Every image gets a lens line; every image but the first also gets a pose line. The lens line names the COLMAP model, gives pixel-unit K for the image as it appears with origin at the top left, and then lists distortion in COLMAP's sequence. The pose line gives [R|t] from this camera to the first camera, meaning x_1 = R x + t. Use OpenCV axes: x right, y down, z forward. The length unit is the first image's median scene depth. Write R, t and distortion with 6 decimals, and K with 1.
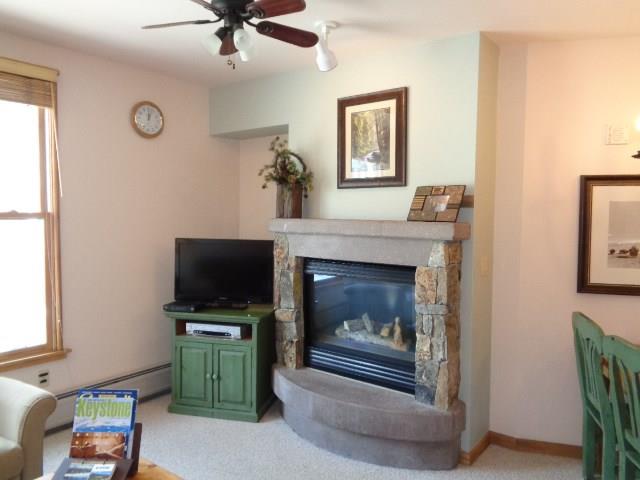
lens RADIAL K [[476.6, 0, 320.6], [0, 476.6, 236.3], [0, 0, 1]] dist [-0.002027, 0.009116]
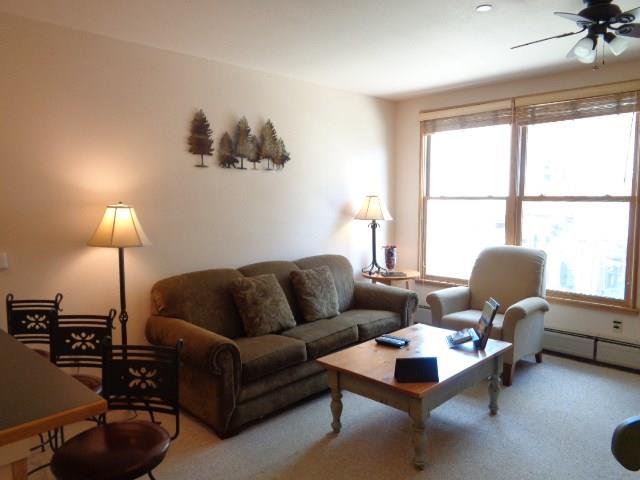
lens RADIAL K [[476.6, 0, 320.6], [0, 476.6, 236.3], [0, 0, 1]] dist [-0.002027, 0.009116]
pose [[-0.115352, 0.083671, -0.989795, 0.289117], [-0.055096, 0.994373, 0.090479, -0.005139], [0.991796, 0.064971, -0.110093, 0.124649]]
